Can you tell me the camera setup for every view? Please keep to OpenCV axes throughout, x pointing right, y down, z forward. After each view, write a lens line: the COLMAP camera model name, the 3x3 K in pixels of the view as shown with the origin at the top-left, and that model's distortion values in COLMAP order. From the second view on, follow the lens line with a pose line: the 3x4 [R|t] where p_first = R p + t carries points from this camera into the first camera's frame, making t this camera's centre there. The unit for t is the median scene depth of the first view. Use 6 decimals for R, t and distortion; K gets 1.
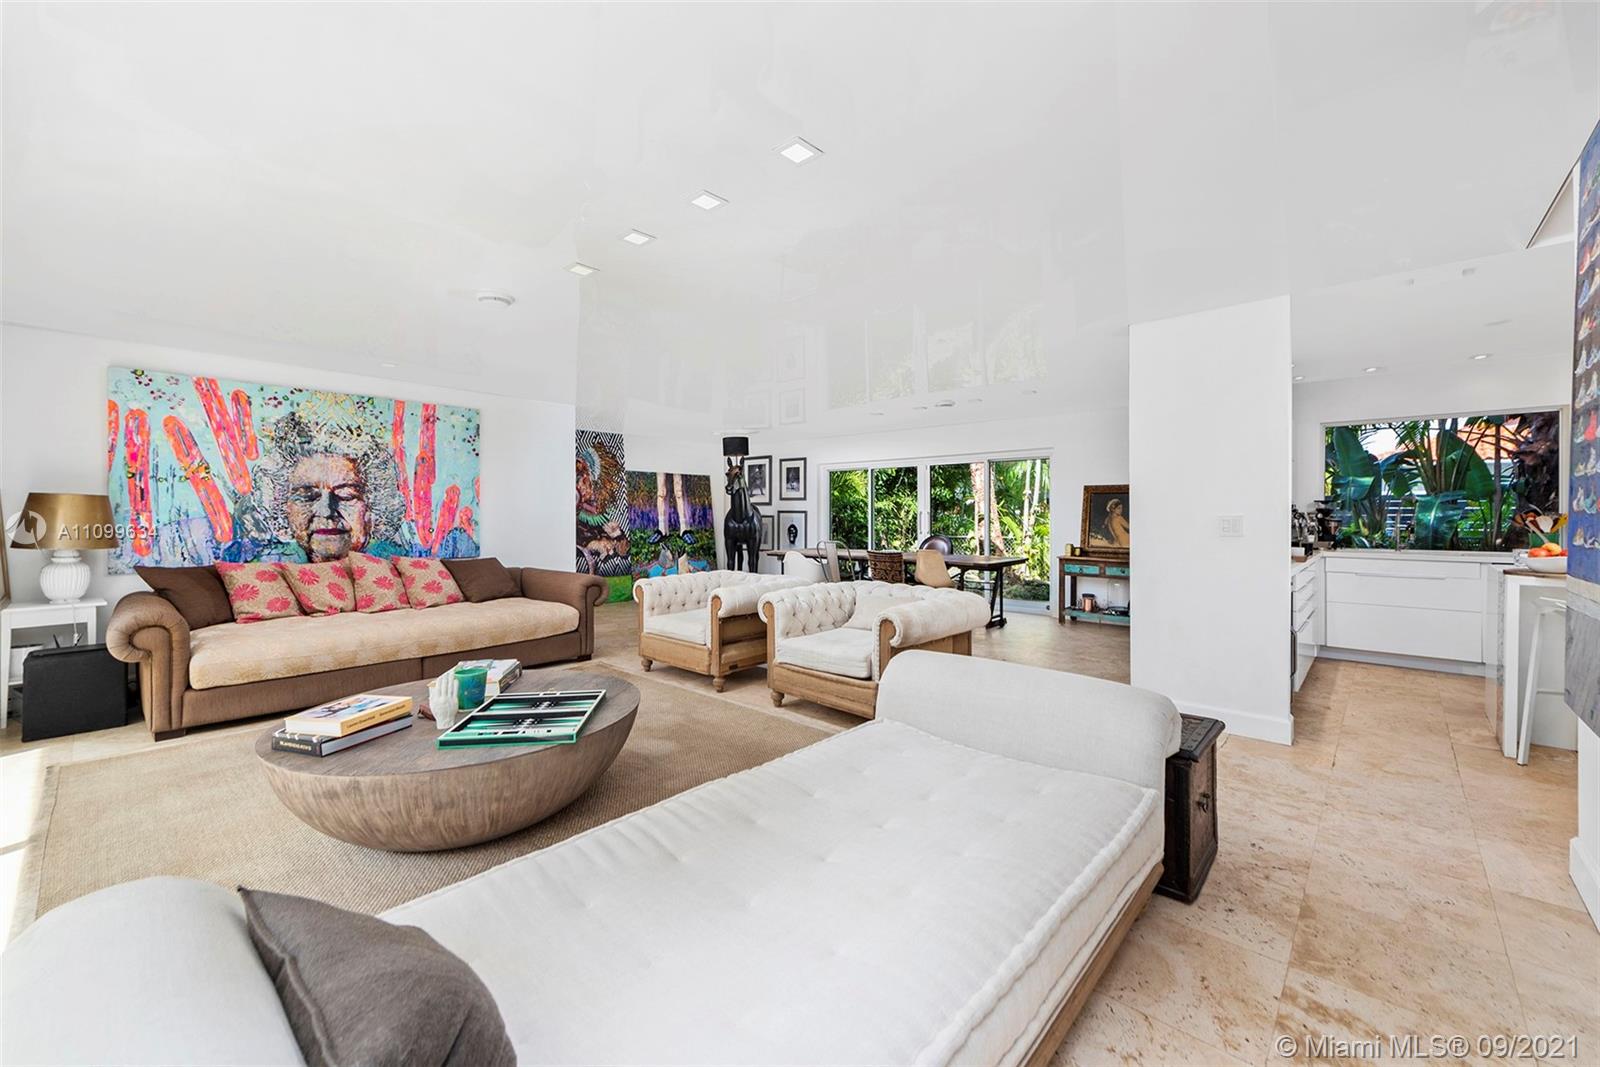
lens RADIAL K [[637.7, 0, 807.4], [0, 637.7, 513.7], [0, 0, 1]] dist [-0.000135, -0.000149]
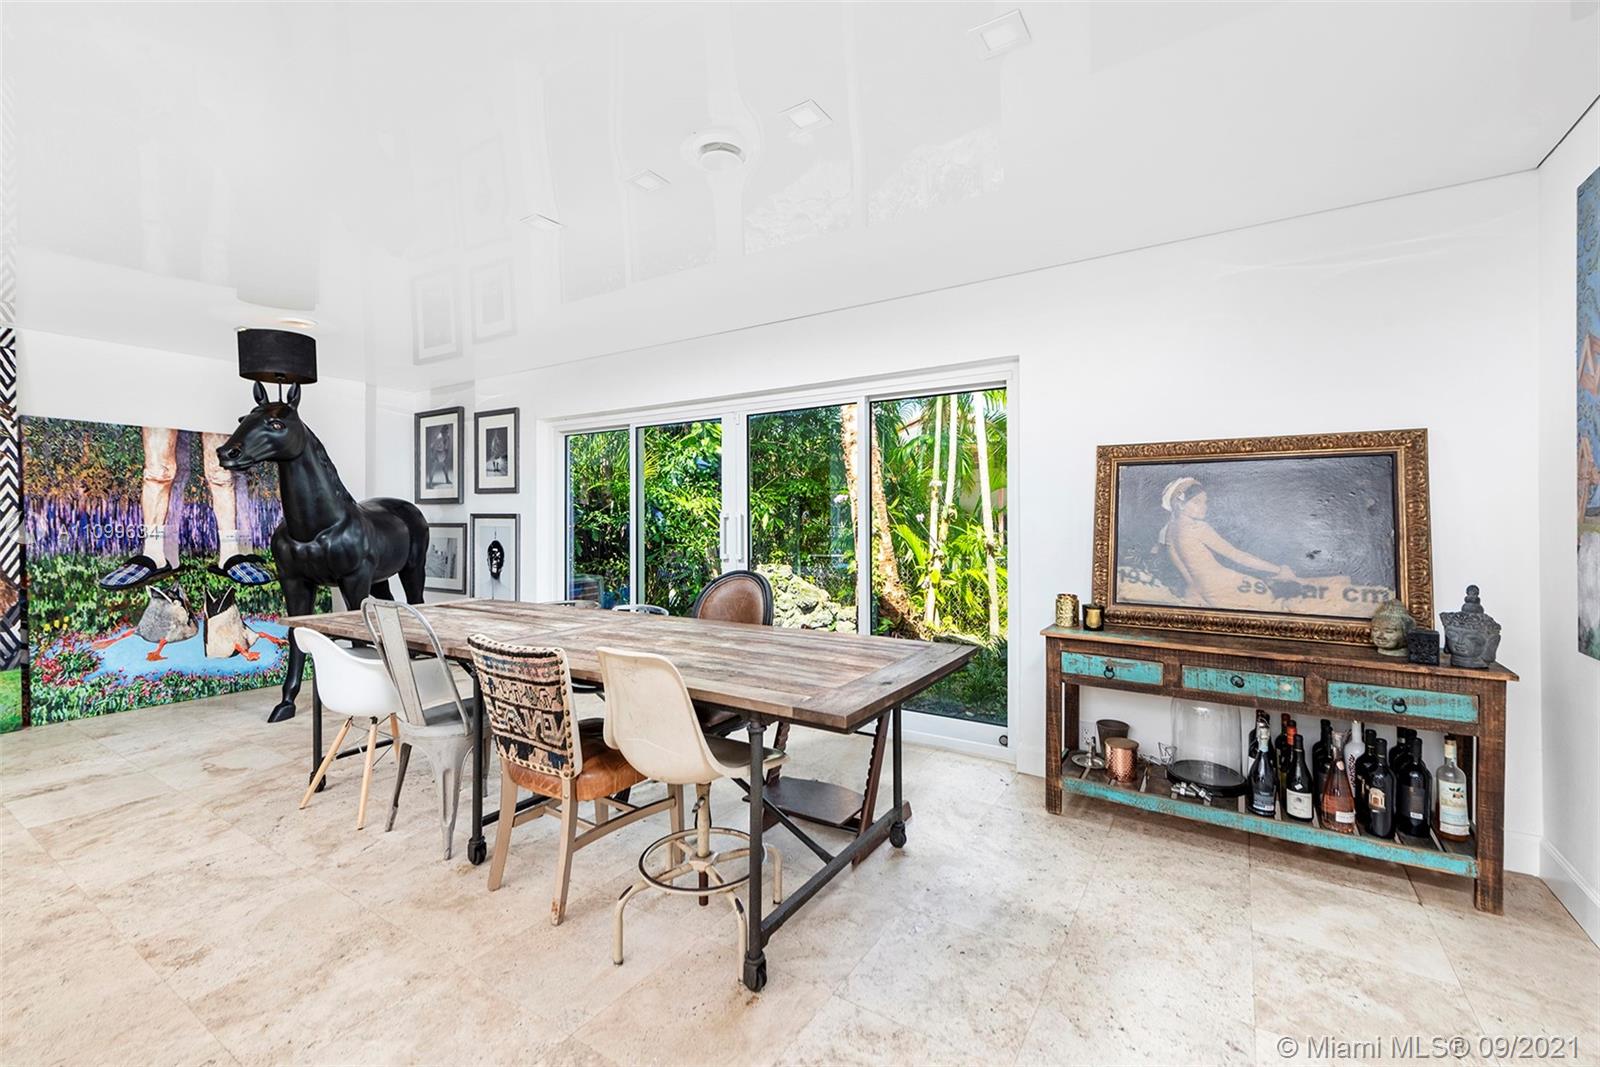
lens RADIAL K [[666.9, 0, 801.8], [0, 666.9, 524.4], [0, 0, 1]] dist [0.003576, -0.001204]
pose [[0.987344, -0.001292, 0.158587, 0.156227], [0.000914, 0.999997, 0.002458, 0.003123], [-0.158590, -0.002282, 0.987342, 0.517352]]
